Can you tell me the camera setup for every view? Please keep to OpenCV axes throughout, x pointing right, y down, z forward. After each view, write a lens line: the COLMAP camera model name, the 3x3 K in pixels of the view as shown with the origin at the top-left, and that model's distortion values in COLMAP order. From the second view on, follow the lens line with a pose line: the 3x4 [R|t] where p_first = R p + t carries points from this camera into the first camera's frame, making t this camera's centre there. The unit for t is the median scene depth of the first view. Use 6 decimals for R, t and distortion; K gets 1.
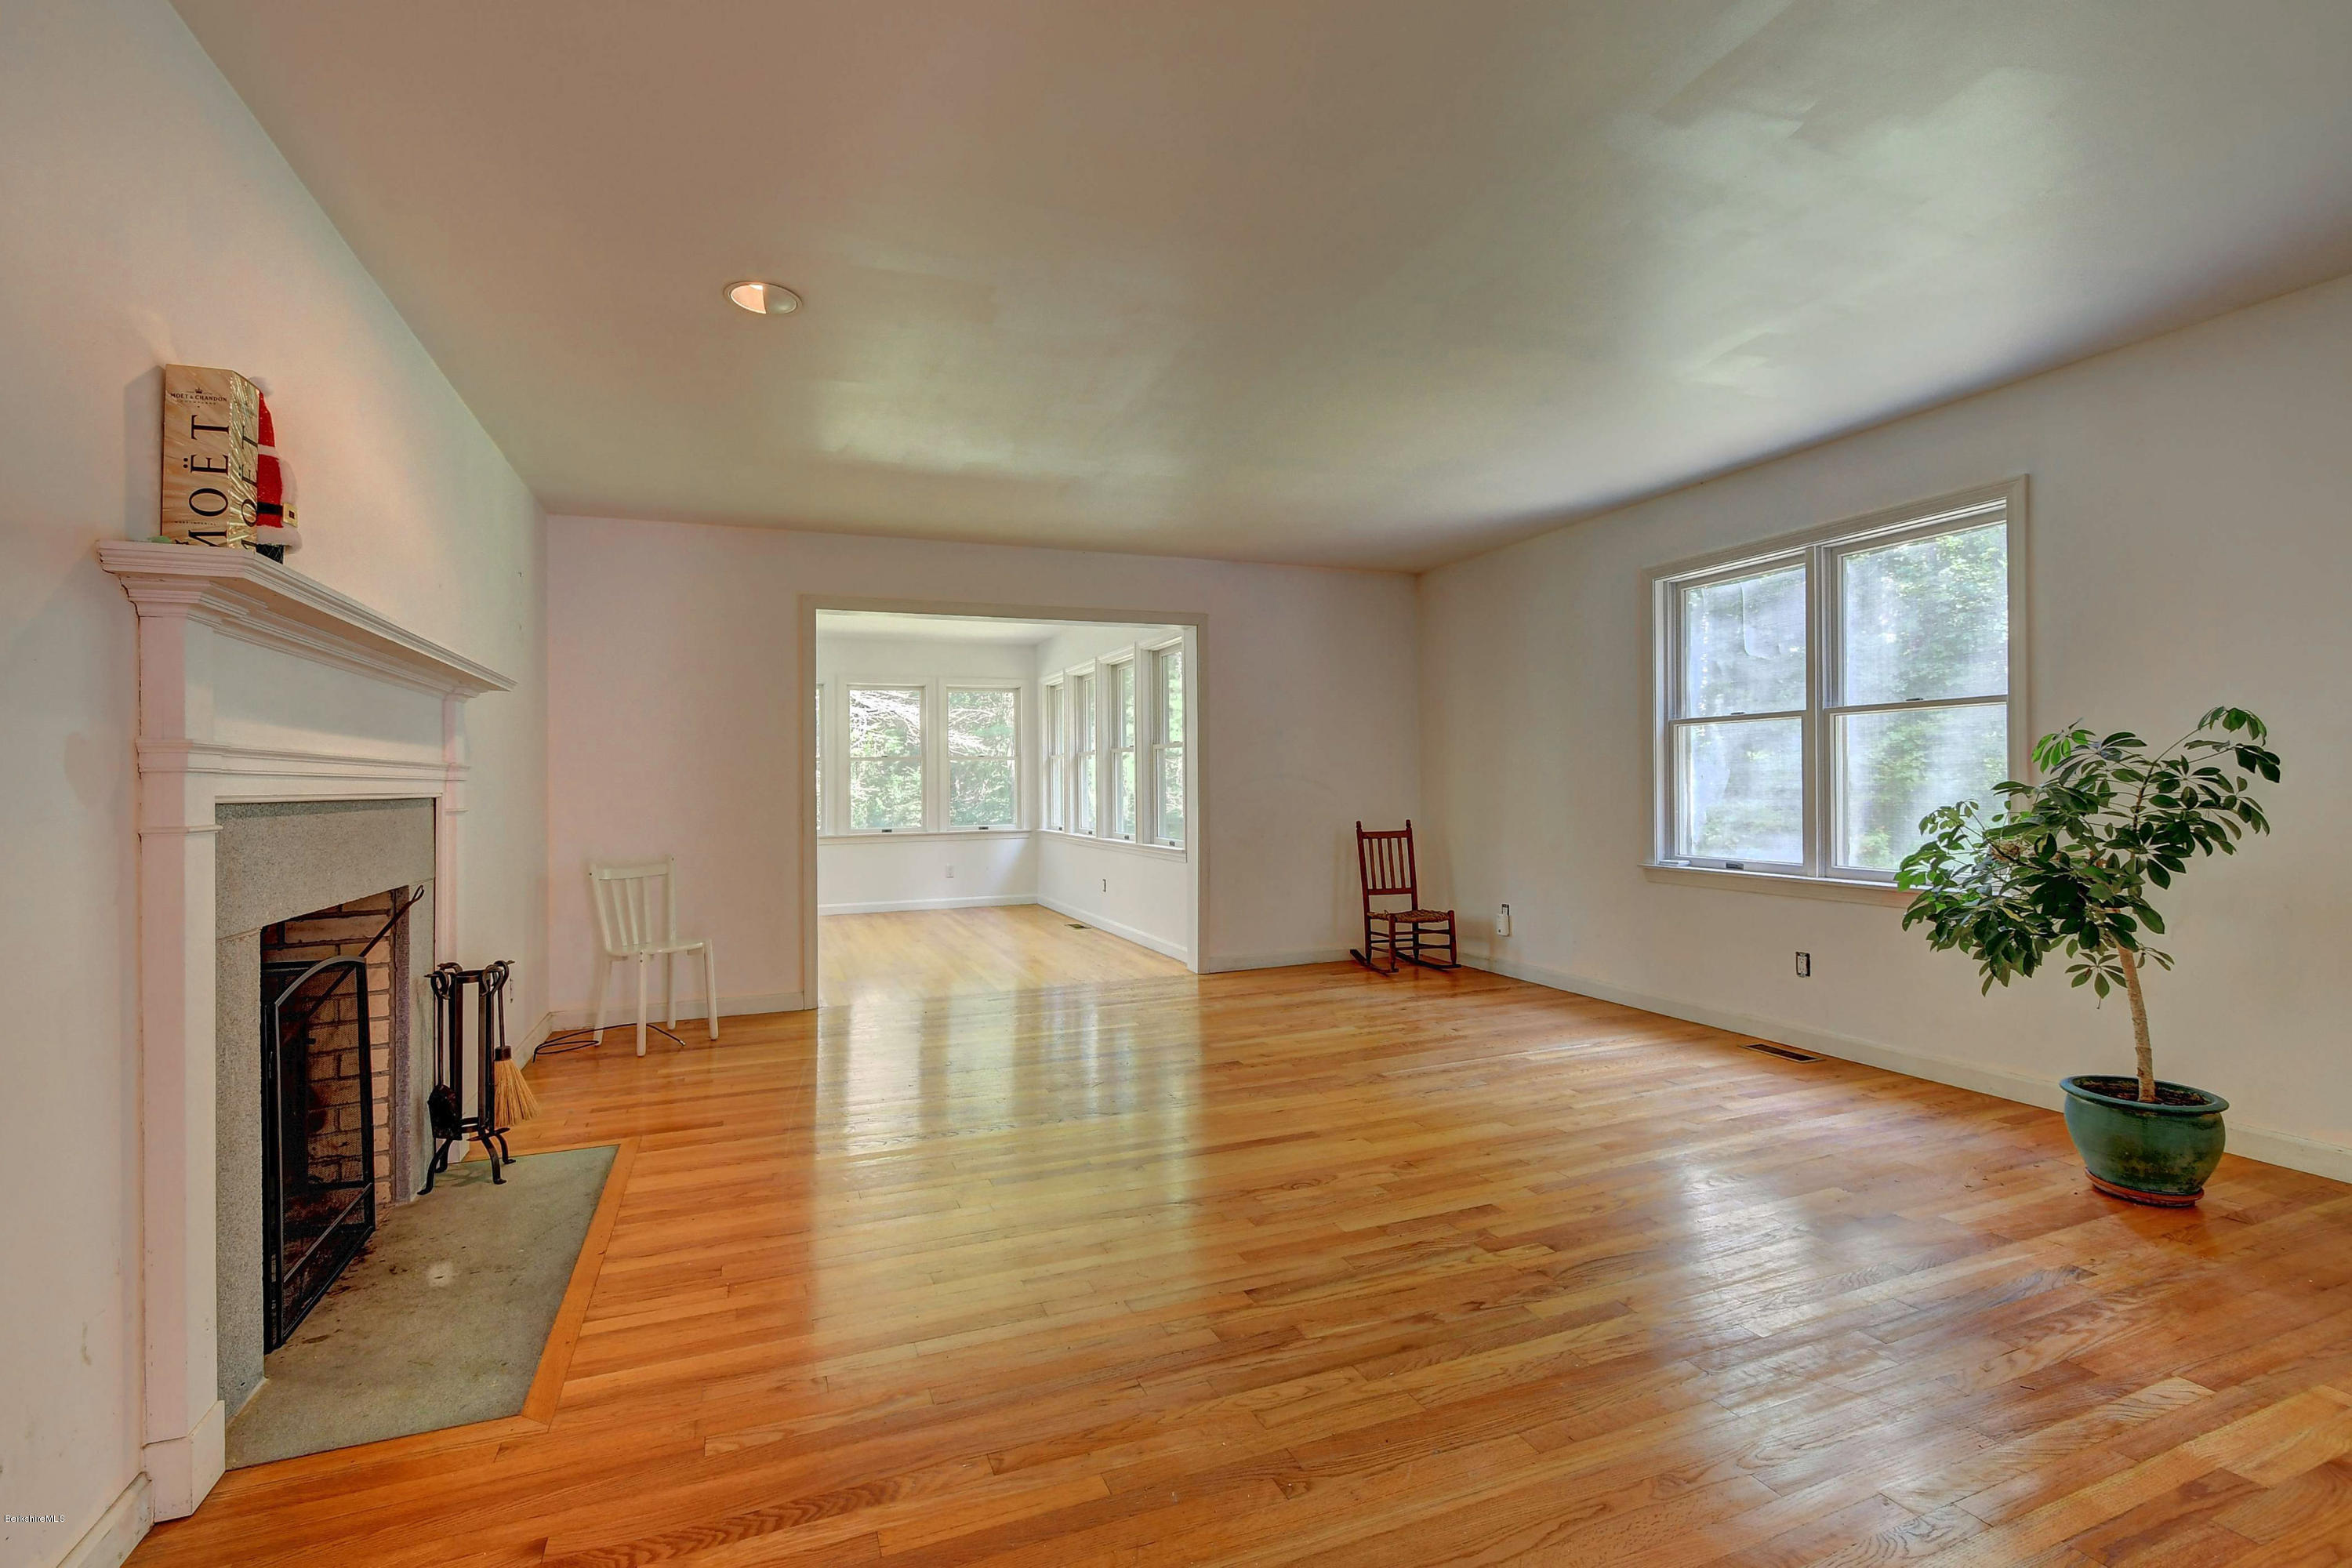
lens RADIAL K [[1084.7, 0, 1176.0], [0, 1084.7, 784.0], [0, 0, 1]] dist [-0.021081, -0.000177]
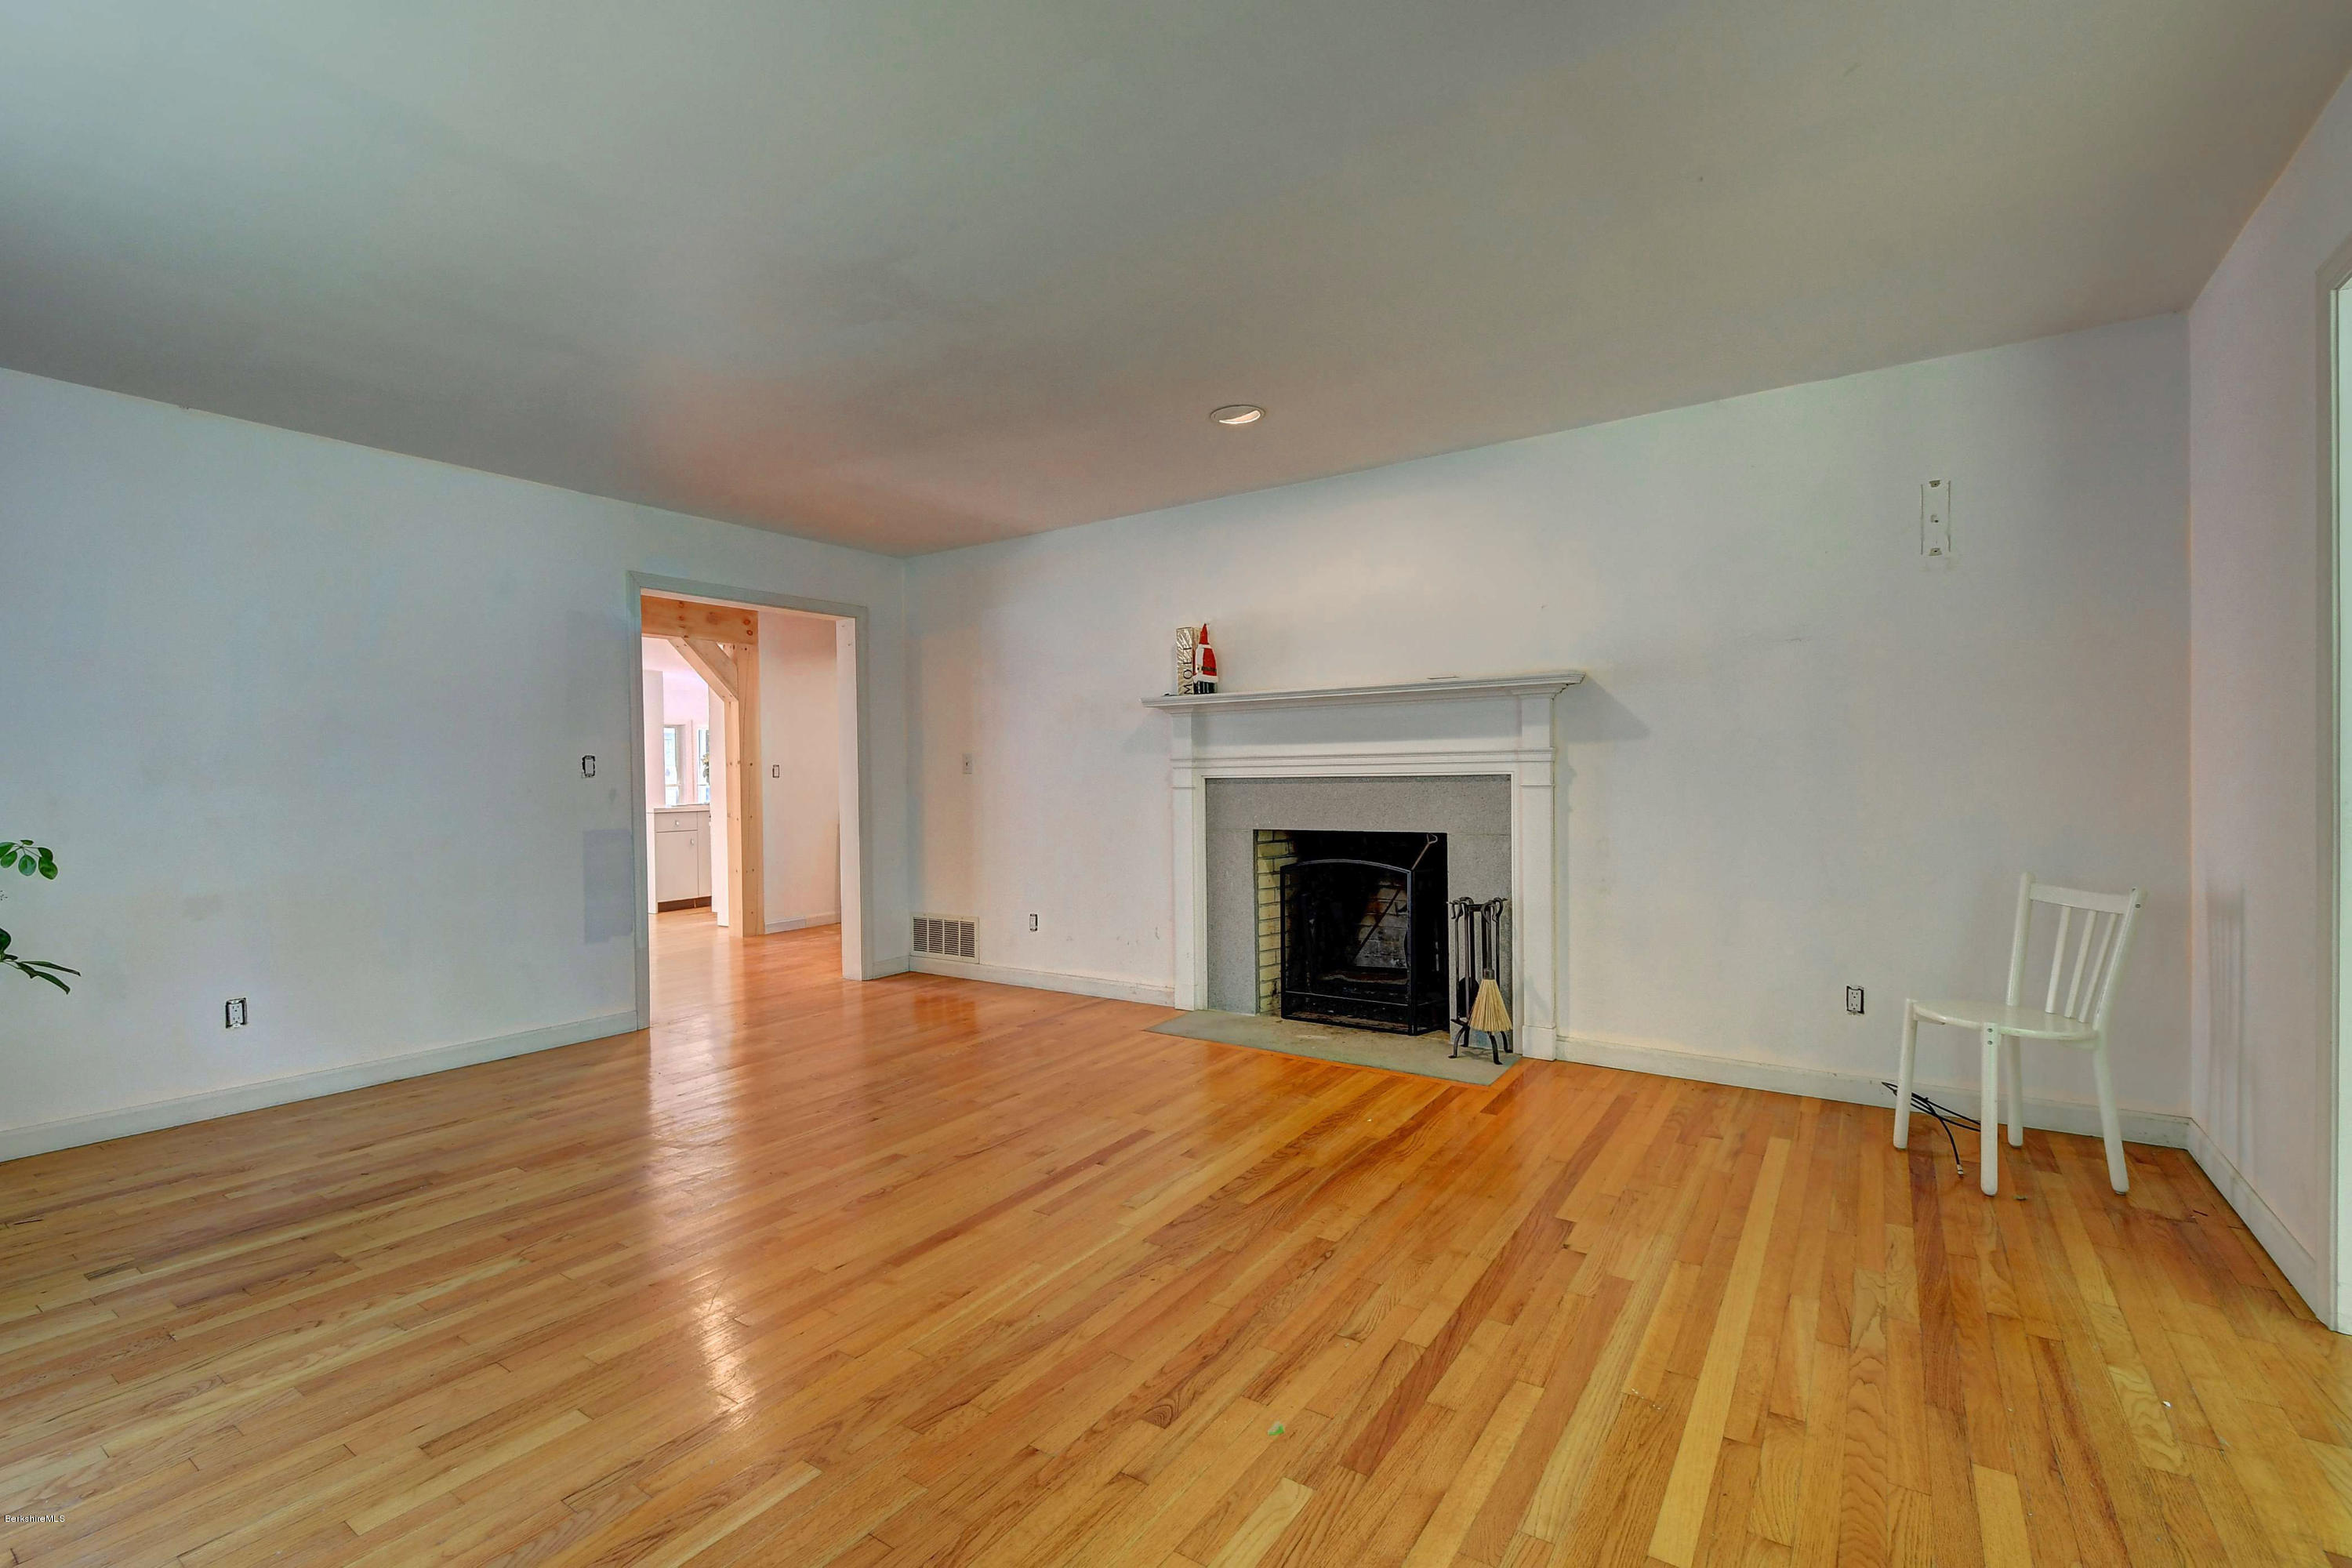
lens RADIAL K [[1084.7, 0, 1176.0], [0, 1084.7, 784.0], [0, 0, 1]] dist [-0.021081, -0.000177]
pose [[-0.840406, 0.036026, -0.540759, 0.434040], [0.028130, 0.999343, 0.022859, -0.019831], [0.541227, 0.003999, -0.840867, 2.124594]]
